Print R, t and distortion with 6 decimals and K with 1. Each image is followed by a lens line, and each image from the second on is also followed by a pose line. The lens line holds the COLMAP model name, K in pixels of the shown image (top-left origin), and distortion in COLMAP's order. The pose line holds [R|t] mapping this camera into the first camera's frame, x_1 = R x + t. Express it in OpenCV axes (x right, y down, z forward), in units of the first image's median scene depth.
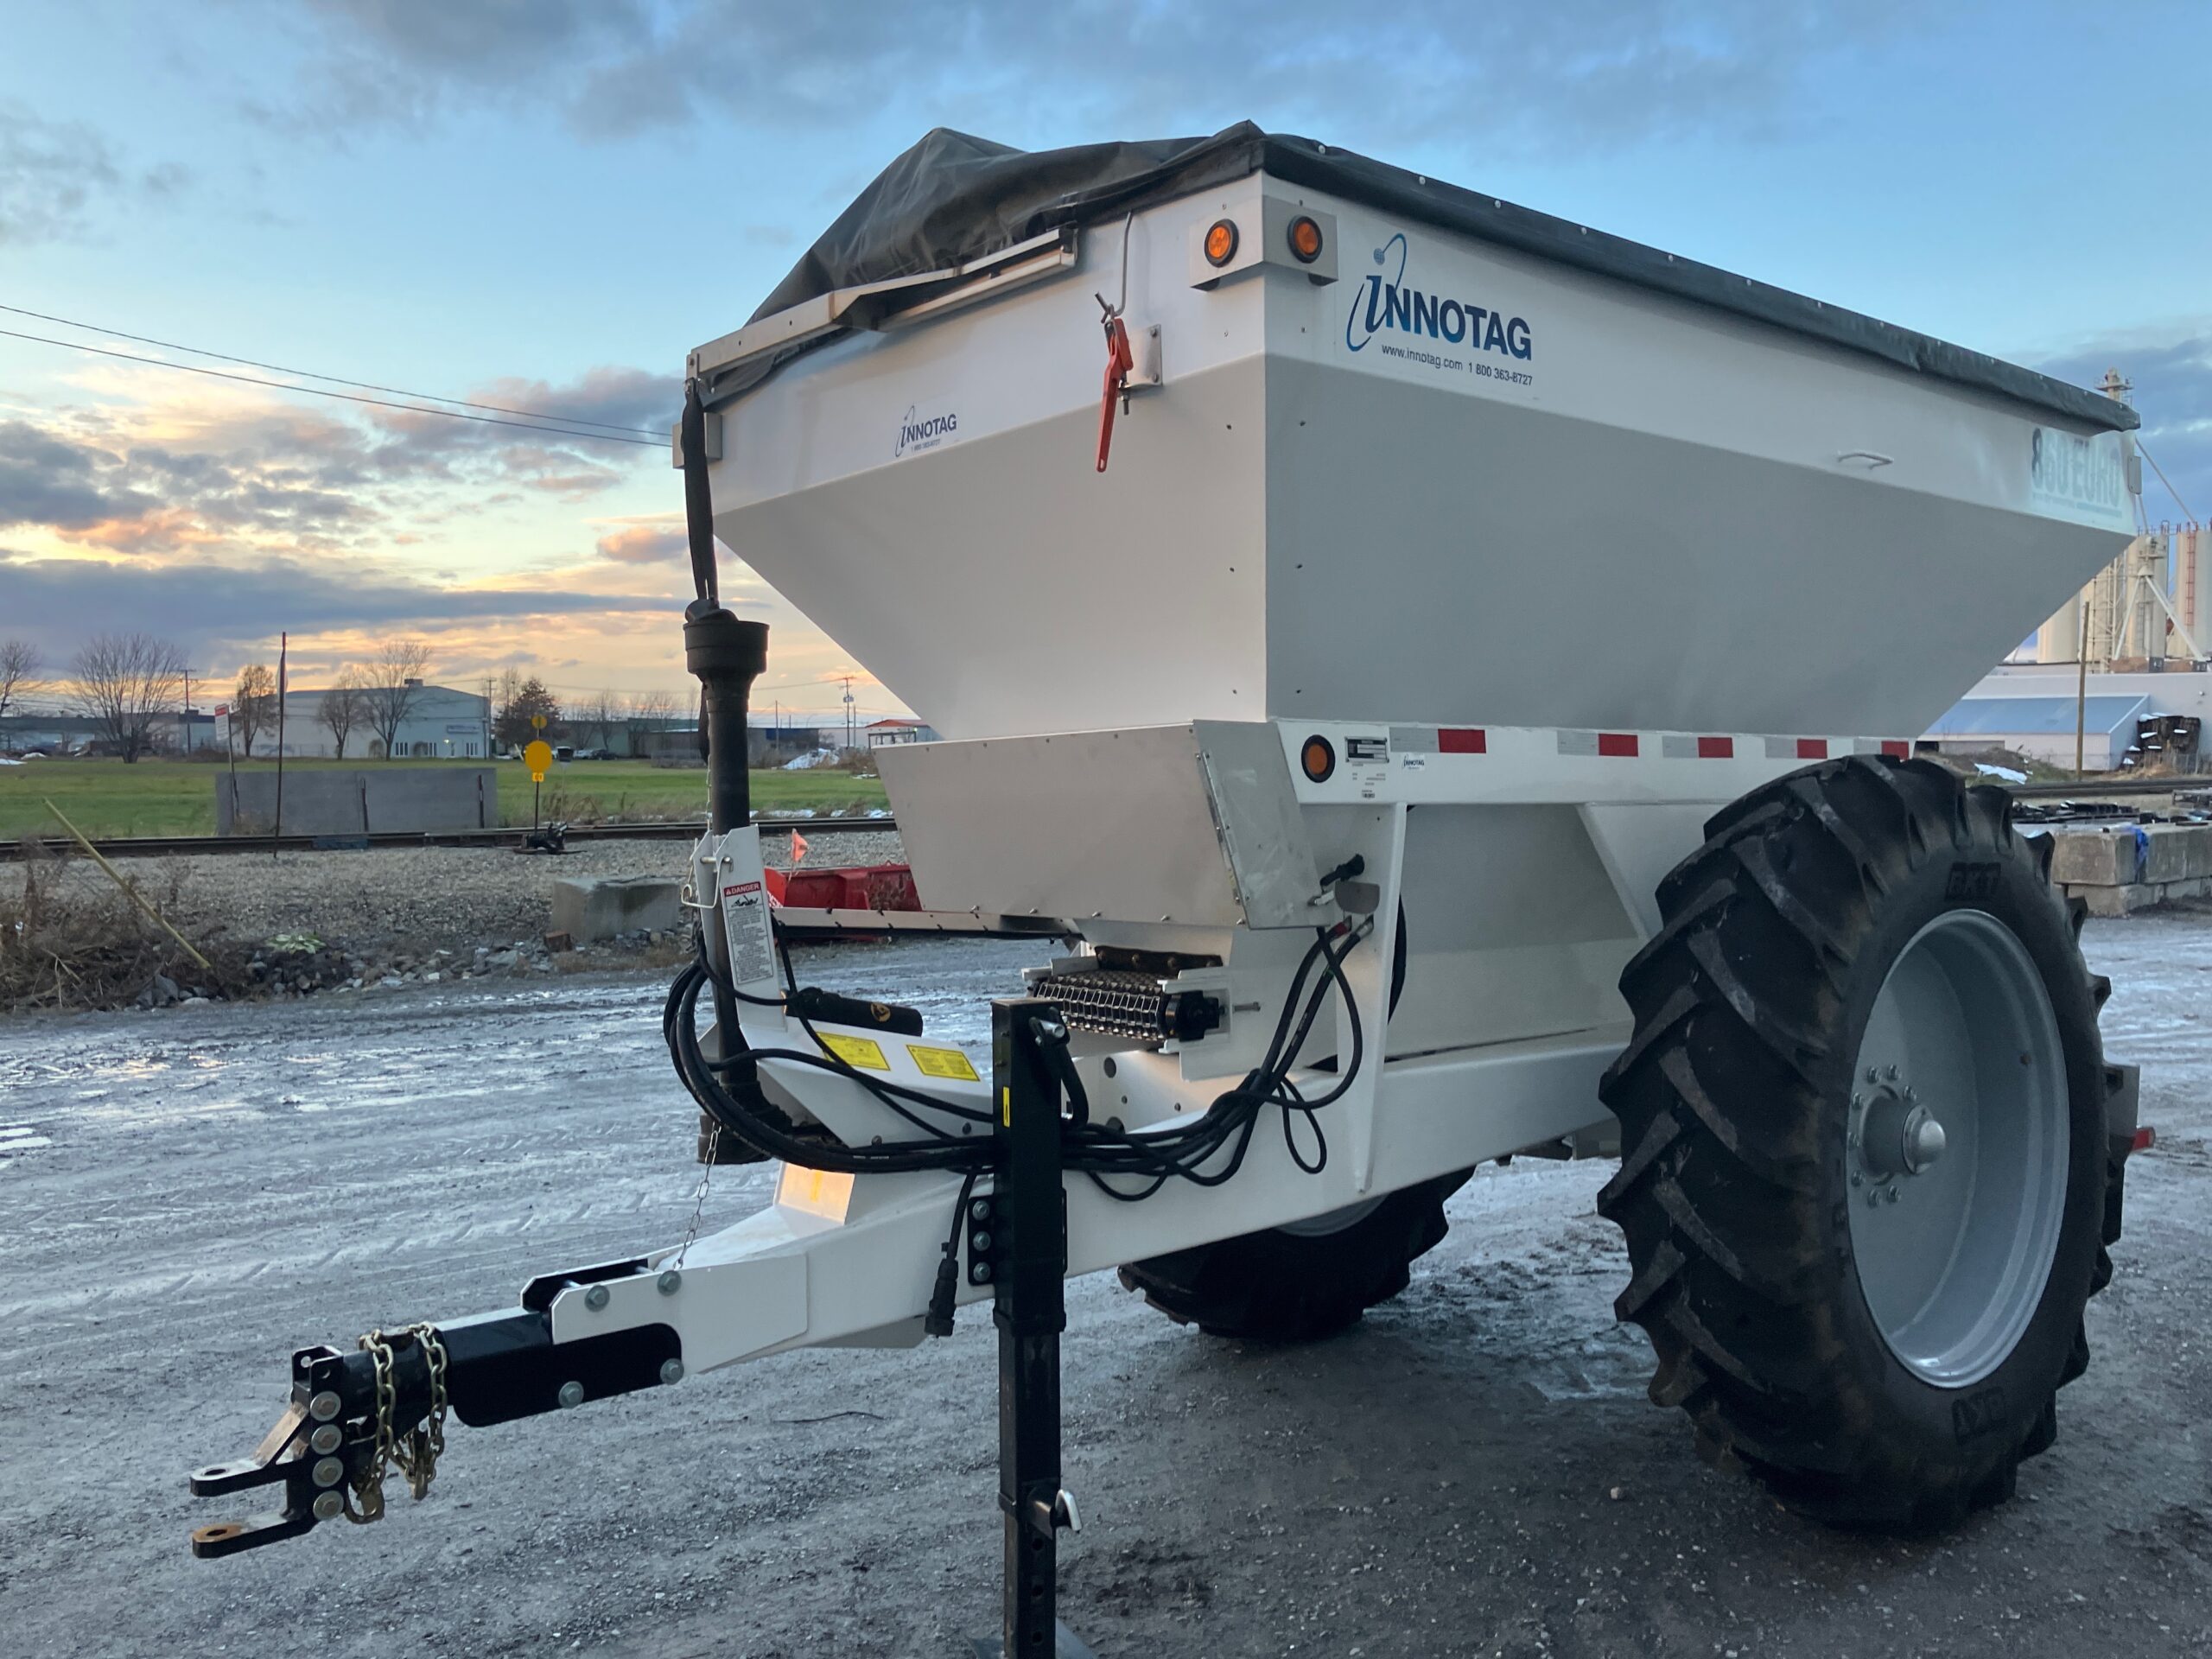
lens RADIAL K [[1816.6, 0, 1105.8], [0, 1816.6, 833.7], [0, 0, 1]] dist [-0.004416, -0.011924]
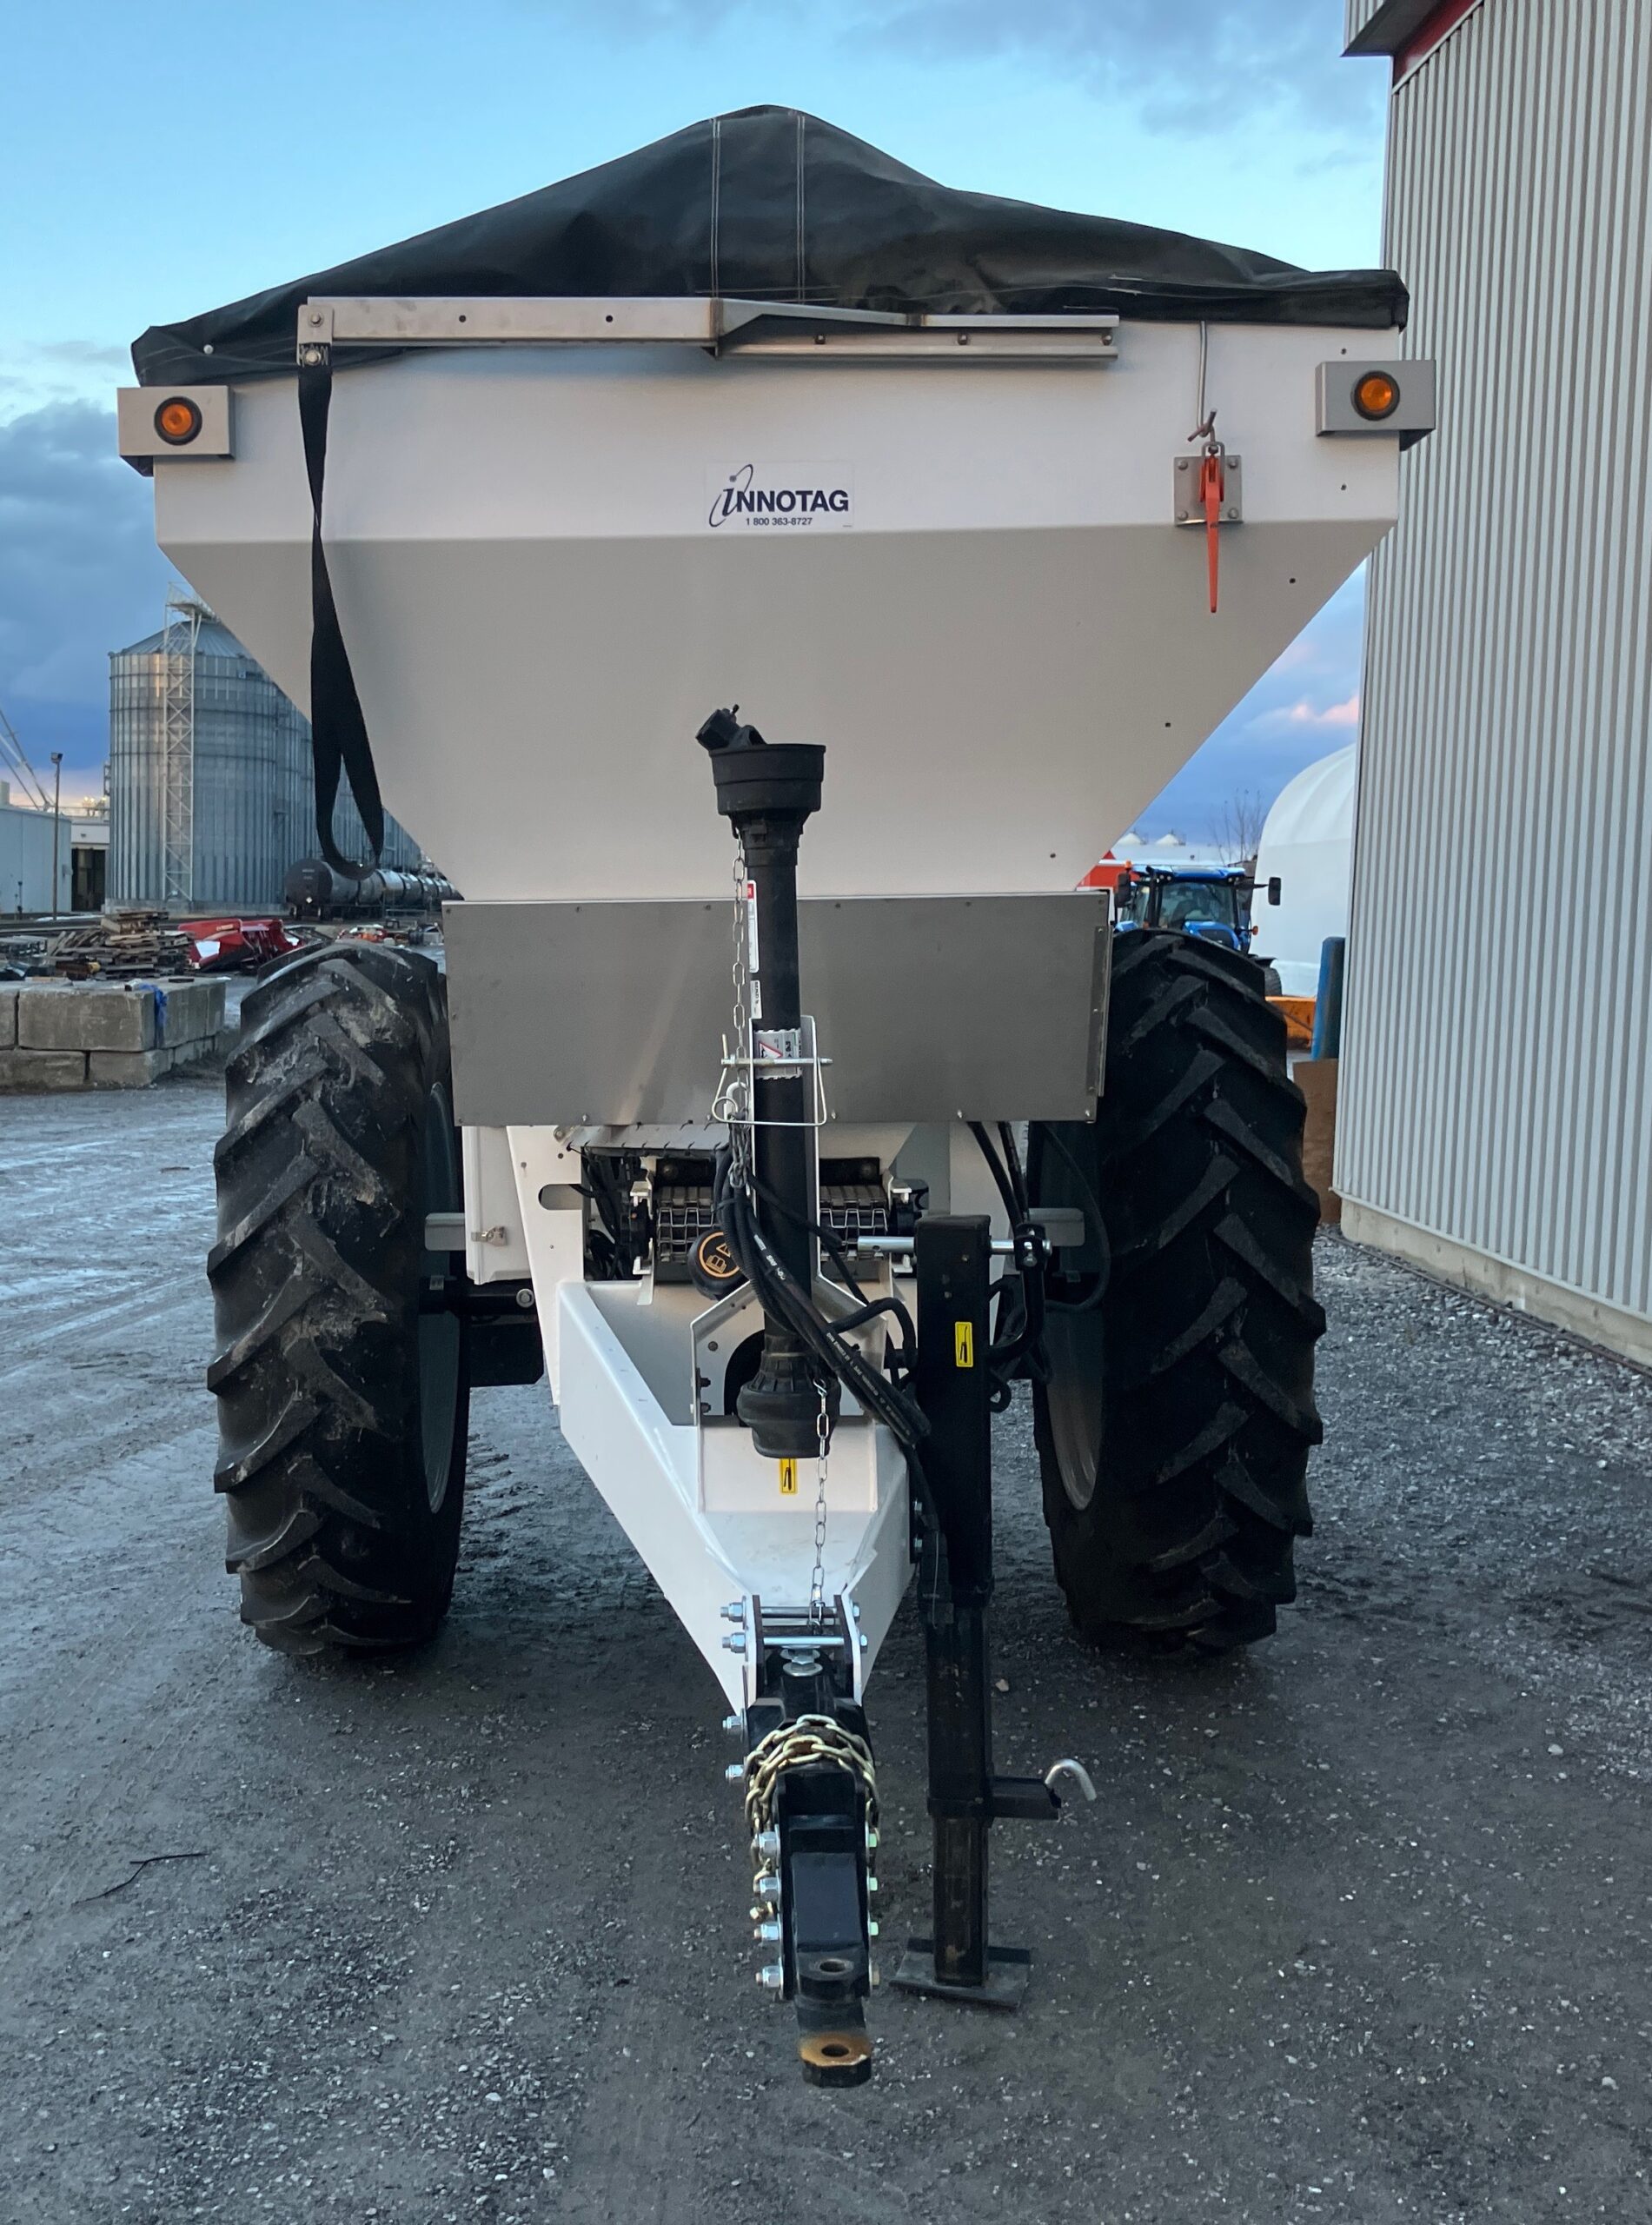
lens RADIAL K [[2273.6, 0, 825.1], [0, 2273.6, 1110.8], [0, 0, 1]] dist [-0.015669, 0.000000]
pose [[0.668970, -0.051002, 0.741538, -0.770910], [0.013051, 0.998295, 0.056888, -0.016202], [-0.743175, -0.028379, 0.668495, 0.309654]]
